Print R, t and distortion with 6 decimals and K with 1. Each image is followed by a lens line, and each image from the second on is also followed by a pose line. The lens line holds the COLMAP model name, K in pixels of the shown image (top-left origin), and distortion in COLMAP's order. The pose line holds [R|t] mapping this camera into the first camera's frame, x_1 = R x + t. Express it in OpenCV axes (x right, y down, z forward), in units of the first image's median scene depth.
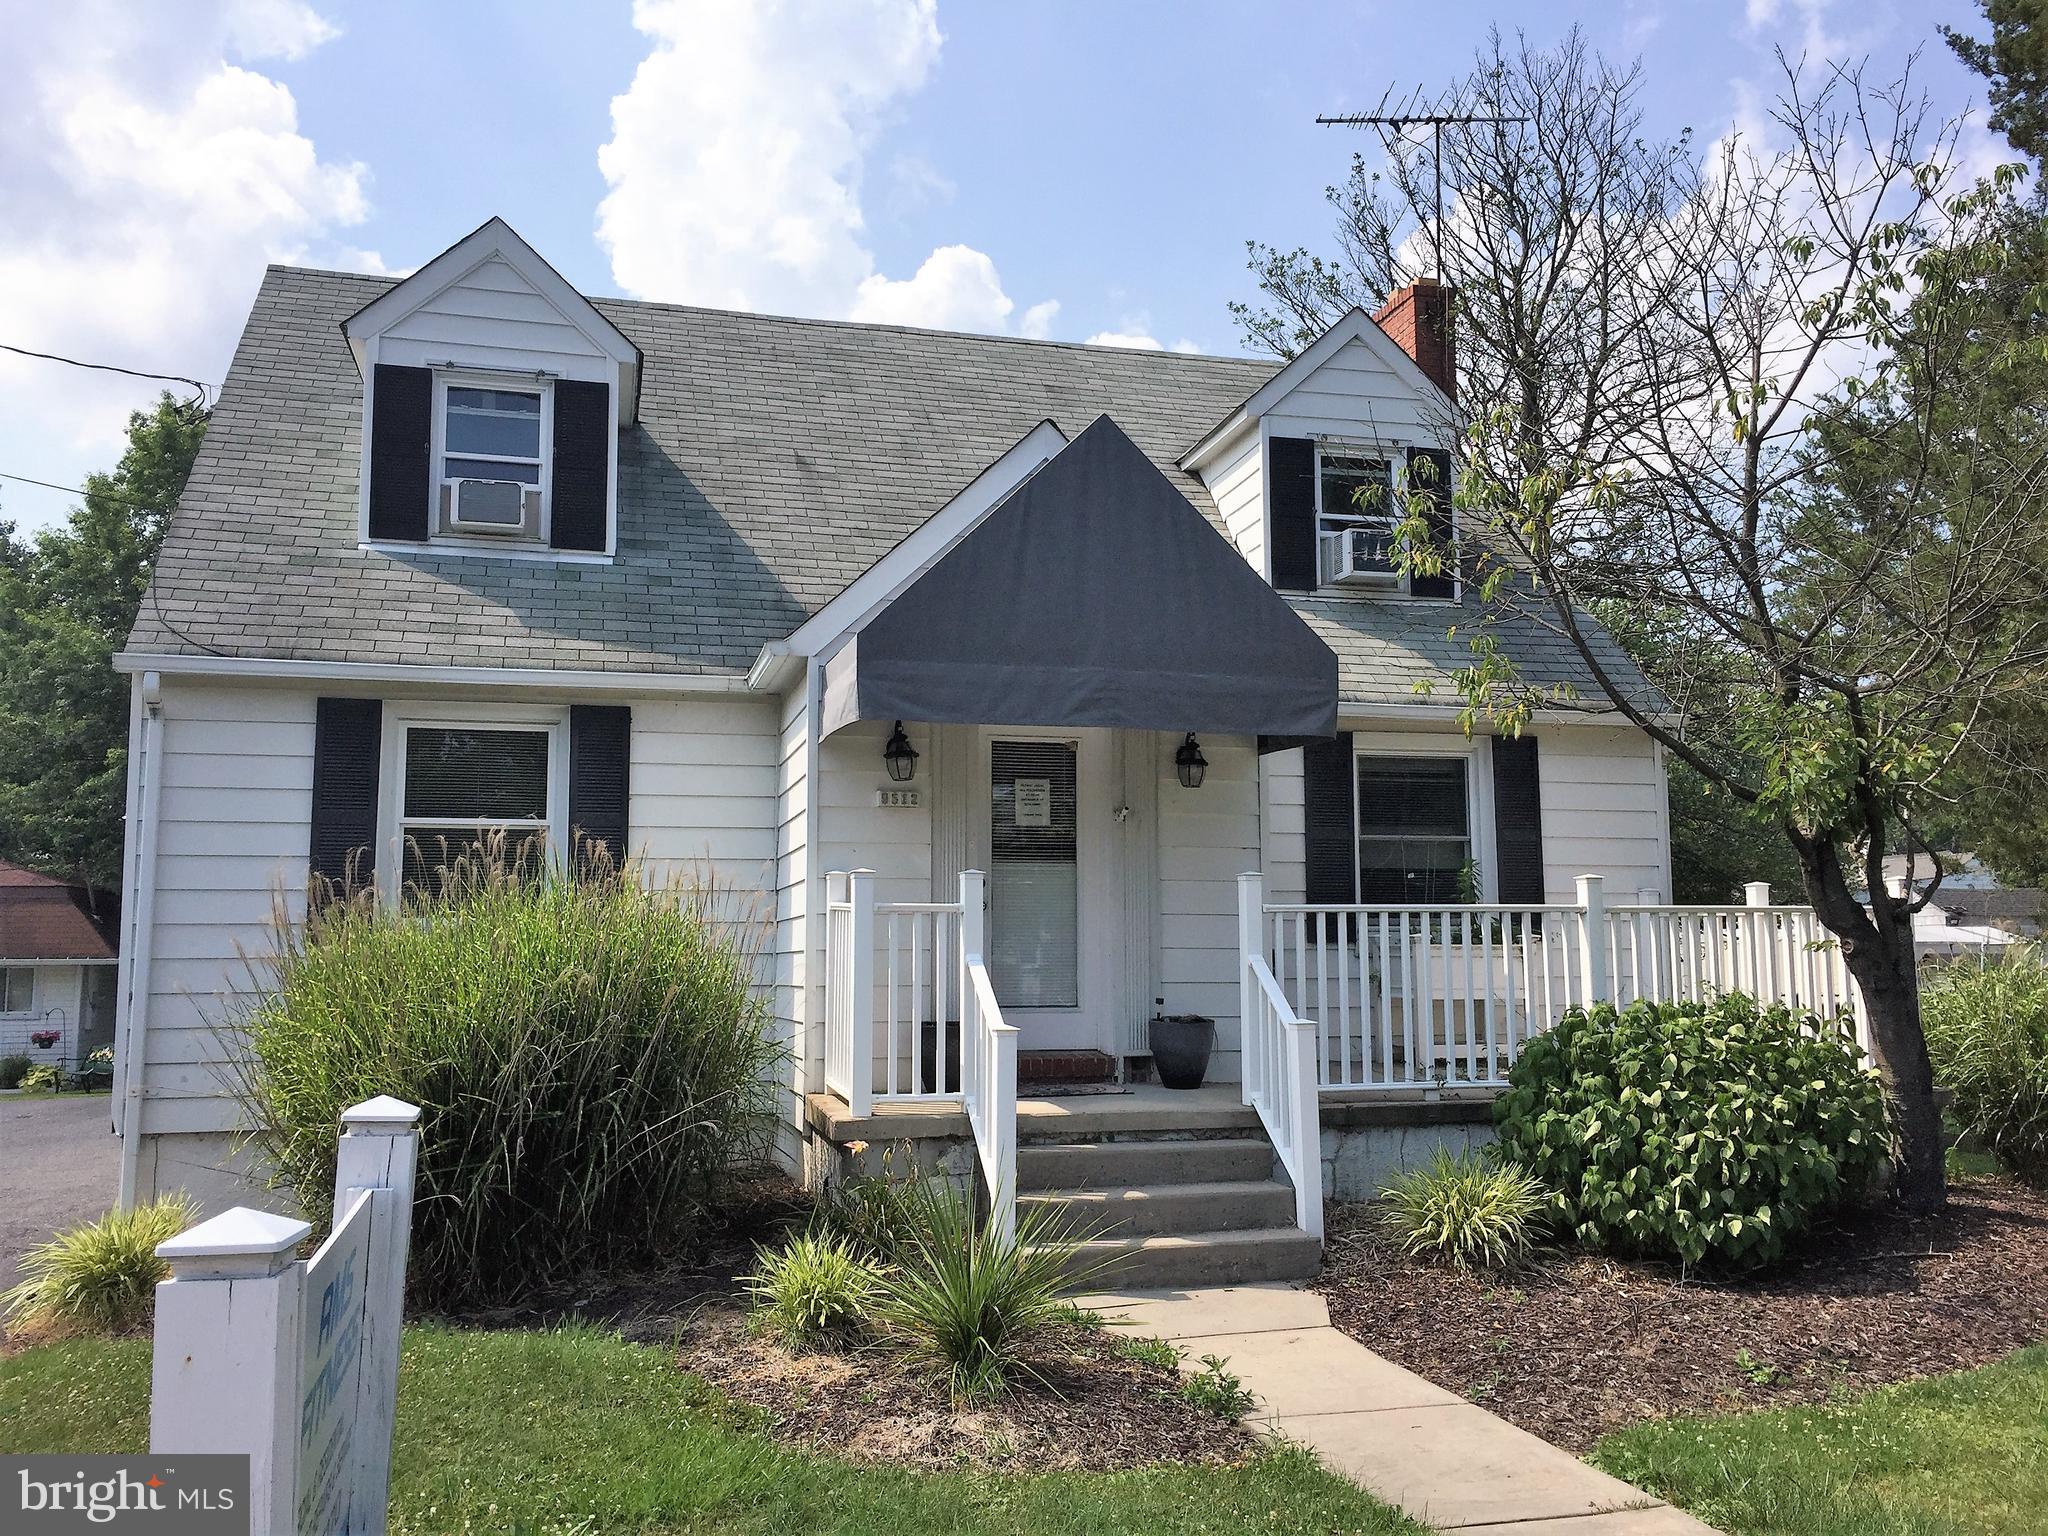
lens RADIAL K [[1756.6, 0, 1022.9], [0, 1756.6, 759.7], [0, 0, 1]] dist [0.090121, -0.115981]
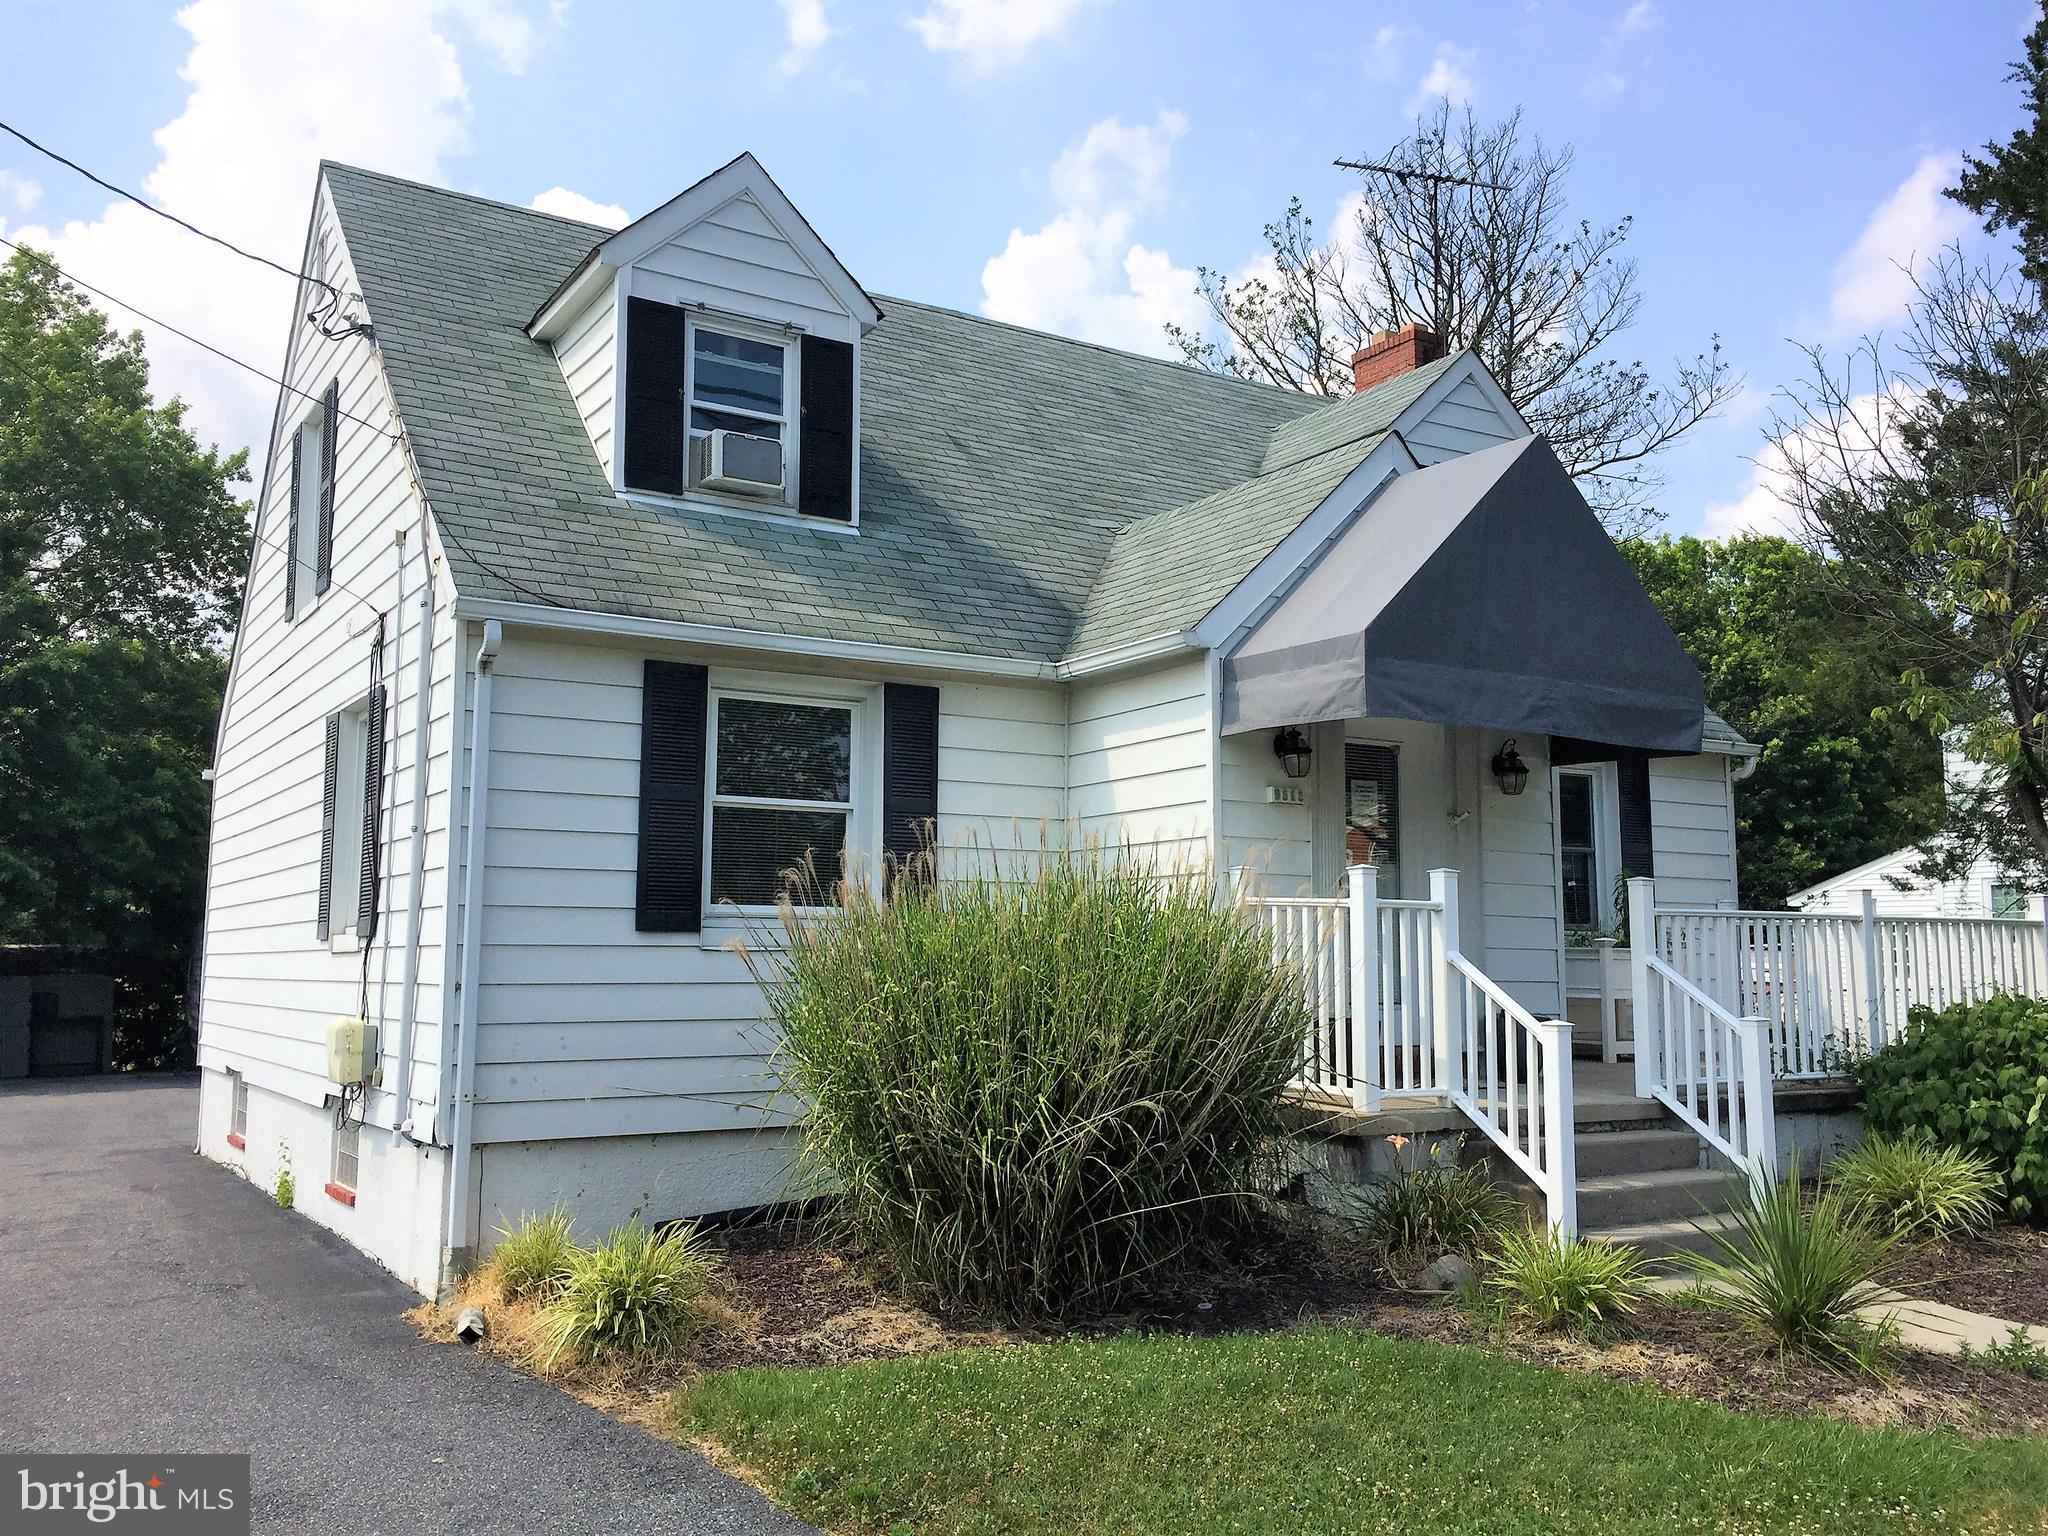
lens RADIAL K [[1756.6, 0, 1022.9], [0, 1756.6, 759.7], [0, 0, 1]] dist [0.090121, -0.115981]
pose [[0.954863, 0.043830, 0.293794, -0.434727], [-0.043093, 0.999031, -0.008984, 0.014735], [-0.293903, -0.004082, 0.955827, 0.072183]]
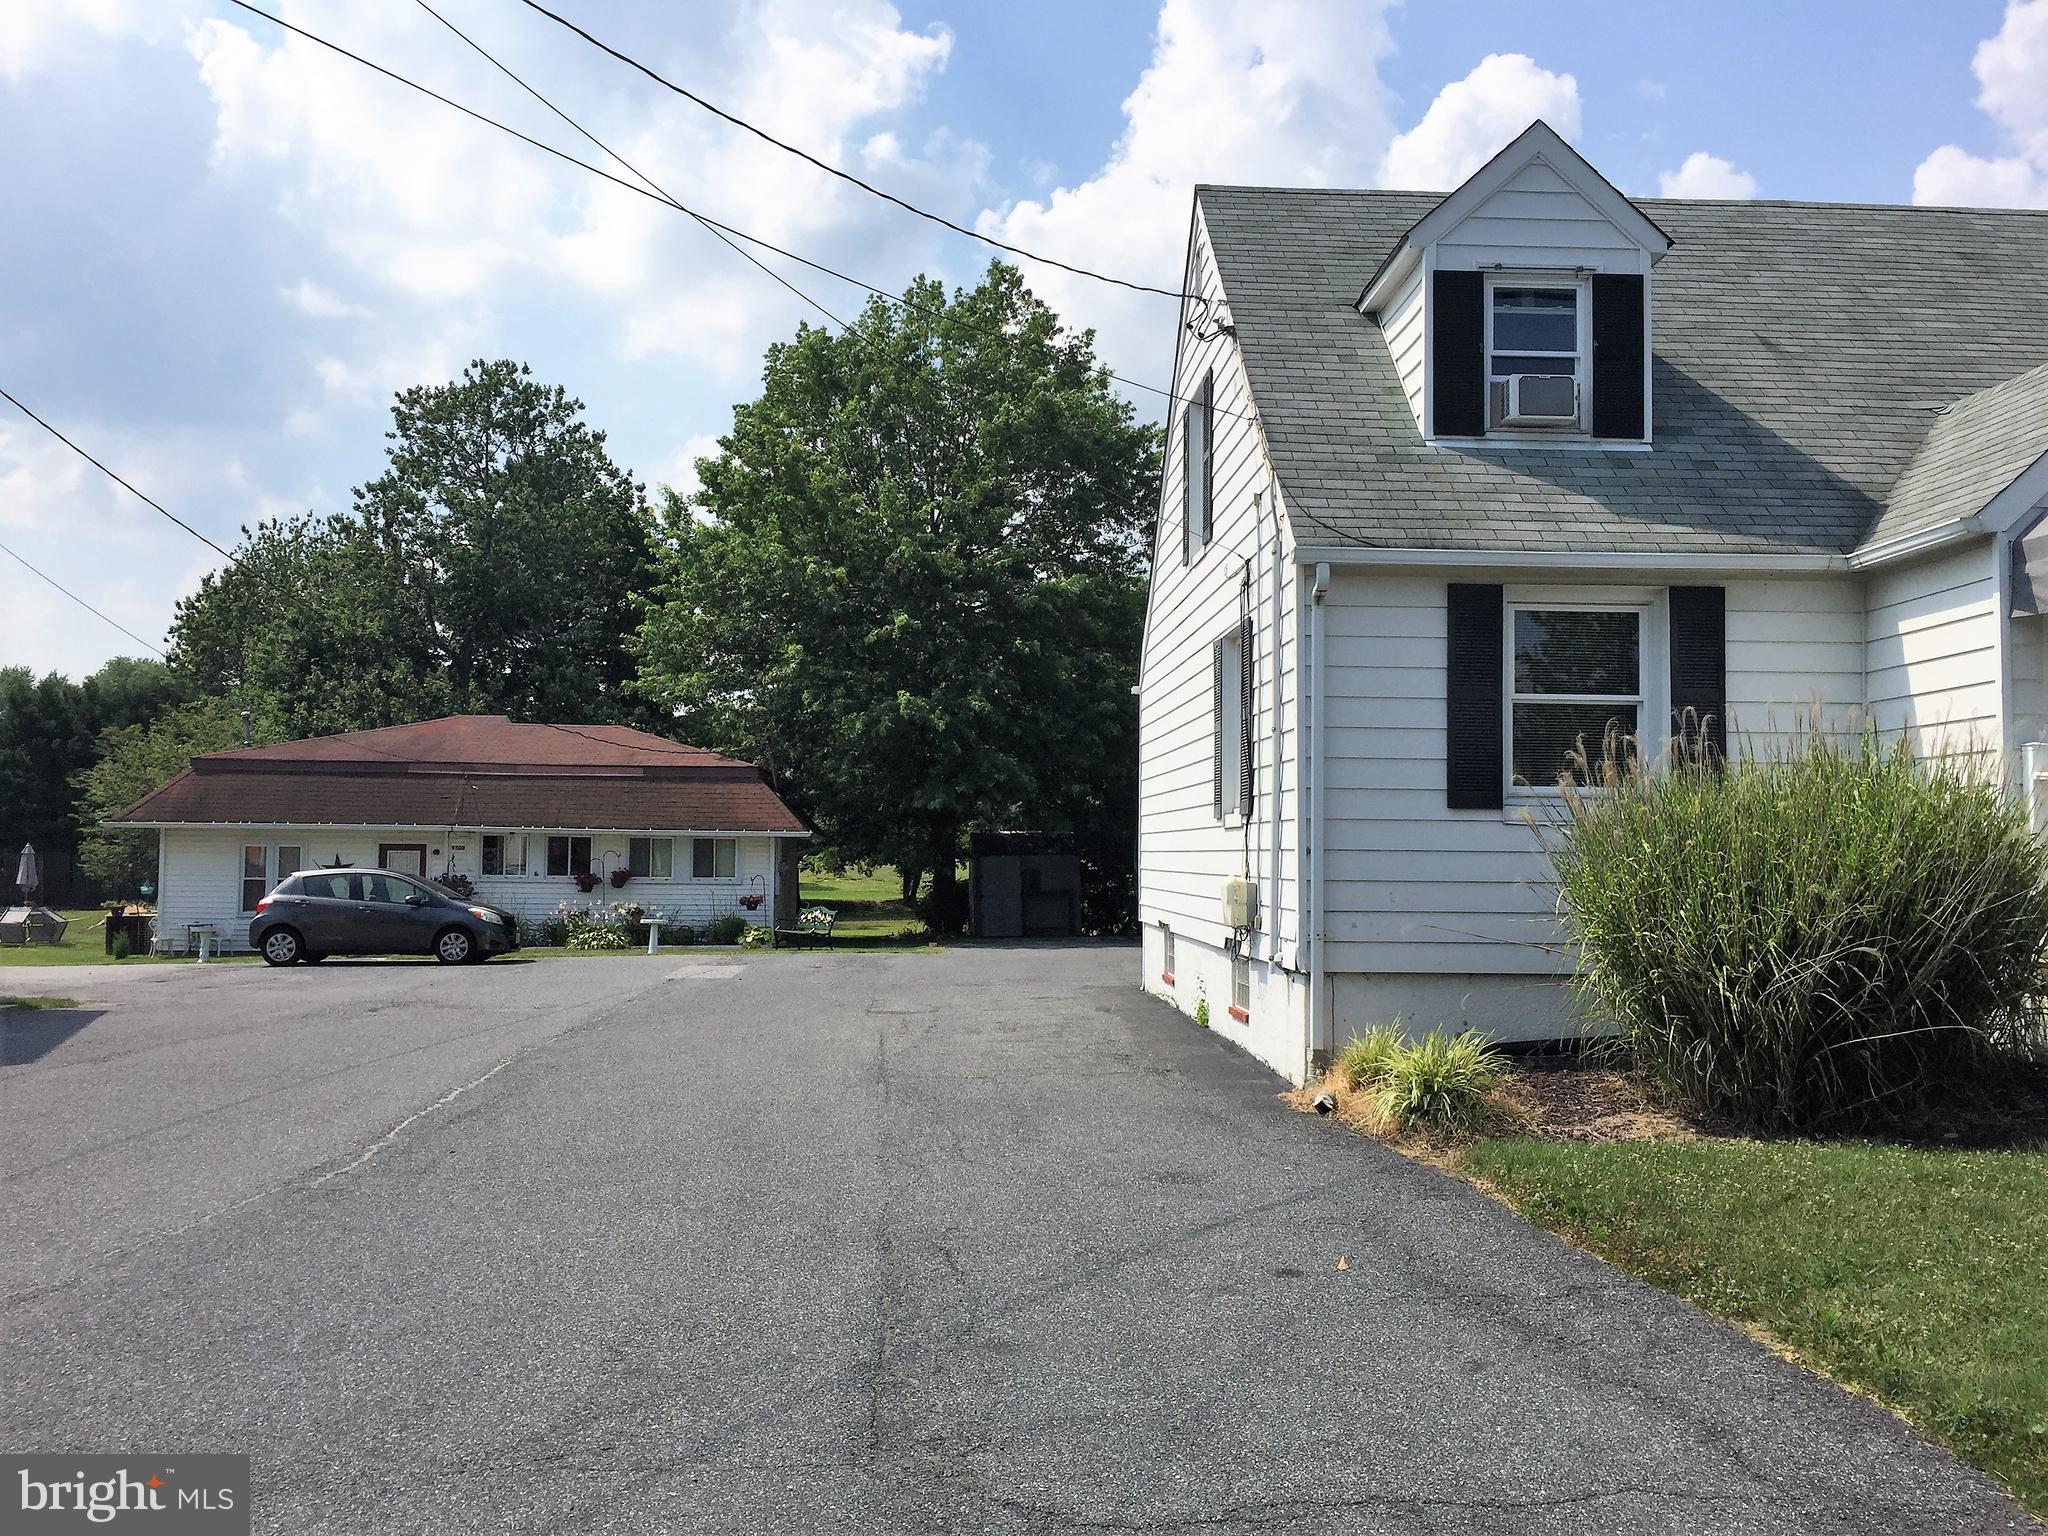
lens RADIAL K [[1756.6, 0, 1022.9], [0, 1756.6, 759.7], [0, 0, 1]] dist [0.090121, -0.115981]
pose [[0.979872, 0.004598, -0.199571, -0.398603], [0.007382, 0.998216, 0.059241, 0.006378], [0.199488, -0.059522, 0.978091, -0.112524]]
